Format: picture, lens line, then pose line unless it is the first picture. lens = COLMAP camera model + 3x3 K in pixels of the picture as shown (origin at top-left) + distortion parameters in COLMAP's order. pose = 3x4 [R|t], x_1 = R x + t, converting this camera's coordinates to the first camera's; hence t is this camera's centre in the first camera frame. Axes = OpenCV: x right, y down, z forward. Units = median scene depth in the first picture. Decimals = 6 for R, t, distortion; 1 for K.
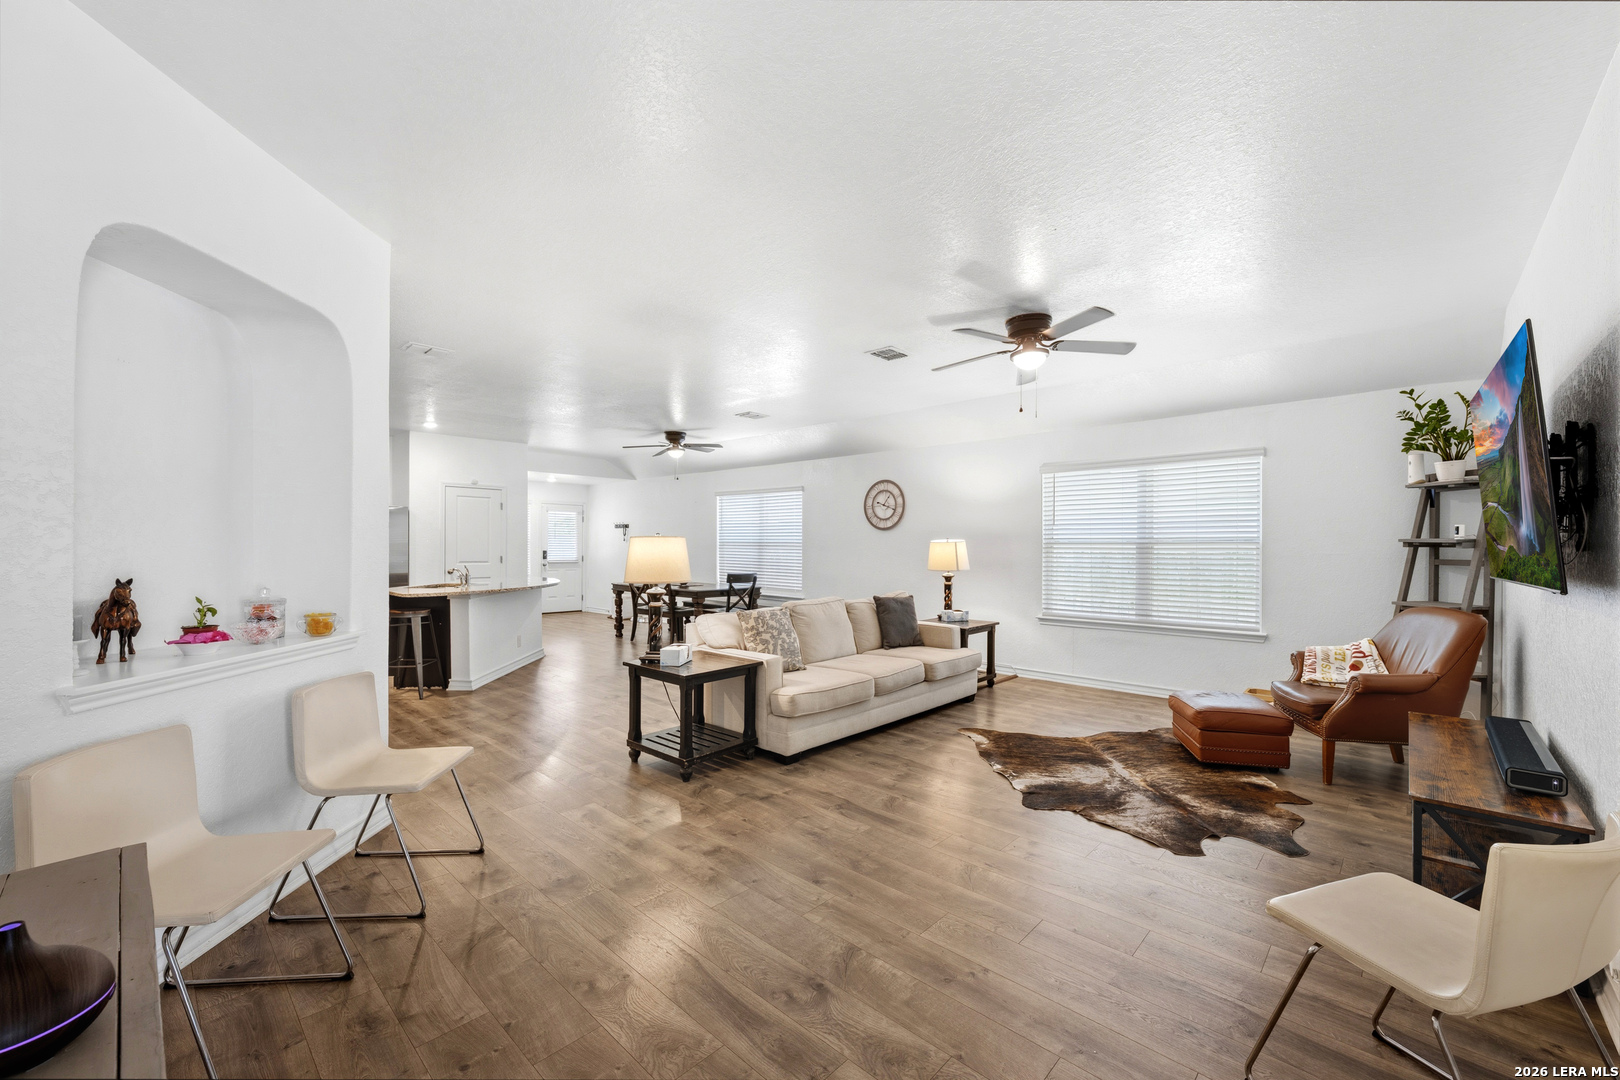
lens RADIAL K [[647.9, 0, 811.0], [0, 647.9, 540.2], [0, 0, 1]] dist [-0.005436, 0.000416]
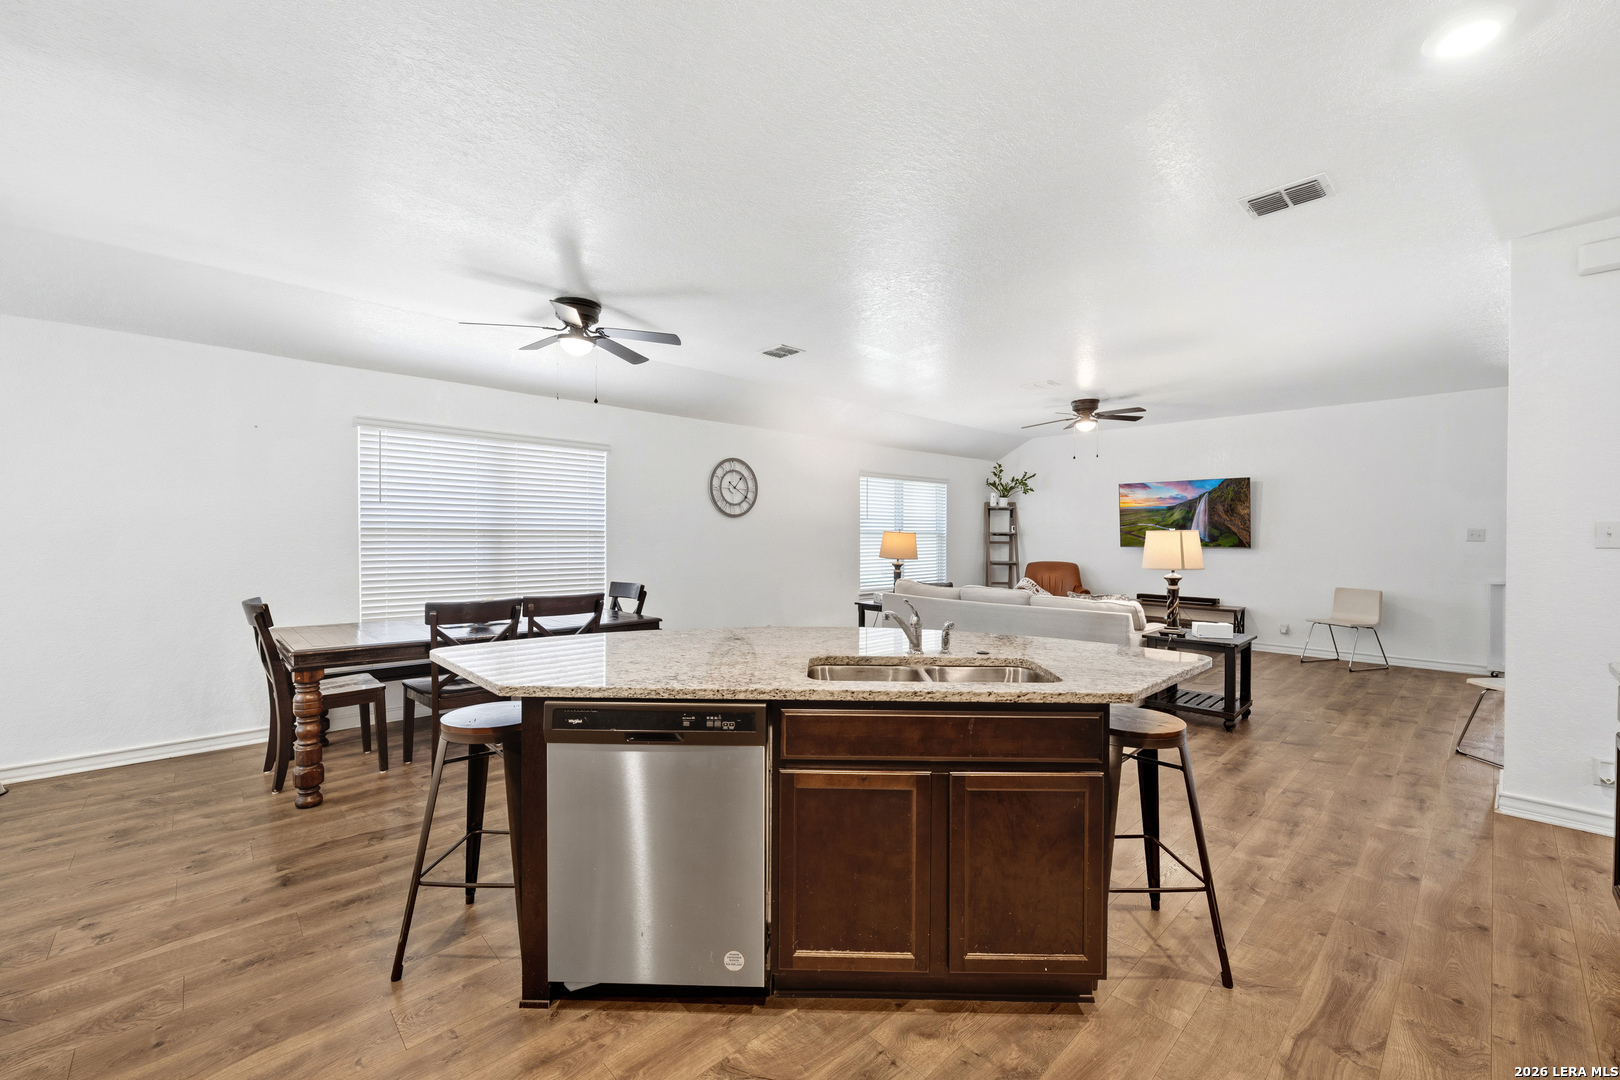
lens RADIAL K [[647.9, 0, 814.2], [0, 647.9, 536.0], [0, 0, 1]] dist [-0.005436, 0.000416]
pose [[0.068226, -0.004165, 0.997661, -1.147733], [-0.011134, 0.999926, 0.004936, 0.004895], [-0.997608, -0.011445, 0.068174, 1.322878]]
